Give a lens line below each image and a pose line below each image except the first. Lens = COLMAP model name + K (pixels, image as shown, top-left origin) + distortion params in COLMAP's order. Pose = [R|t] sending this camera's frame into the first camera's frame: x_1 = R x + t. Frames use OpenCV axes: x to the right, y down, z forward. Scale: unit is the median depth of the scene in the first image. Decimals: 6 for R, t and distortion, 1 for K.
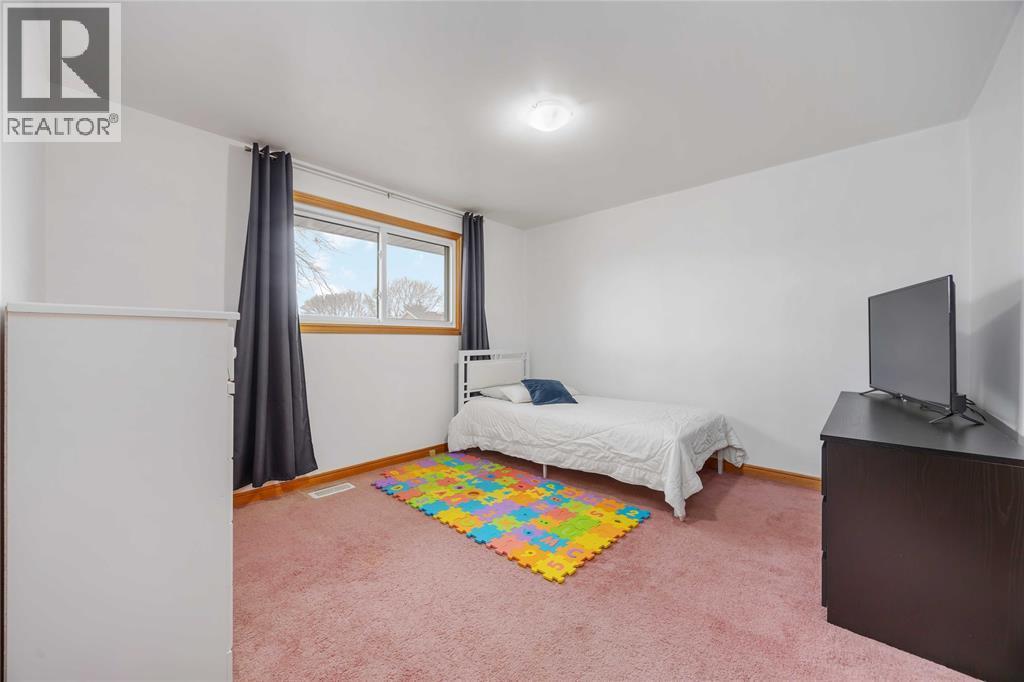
lens RADIAL K [[390.1, 0, 516.1], [0, 390.1, 341.1], [0, 0, 1]] dist [-0.000478, 0.000011]
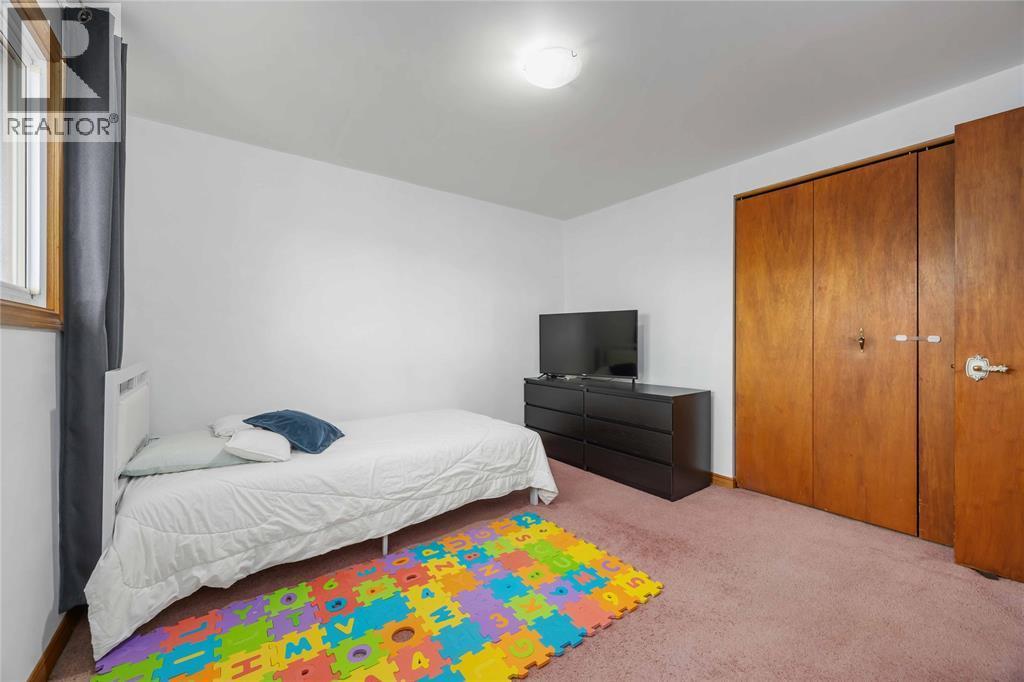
lens RADIAL K [[390.1, 0, 516.1], [0, 390.1, 341.1], [0, 0, 1]] dist [-0.000478, 0.000011]
pose [[0.192458, 0.007384, 0.981277, -0.581842], [0.003553, 0.999960, -0.008221, 0.000129], [-0.981299, 0.005069, 0.192424, 0.725997]]
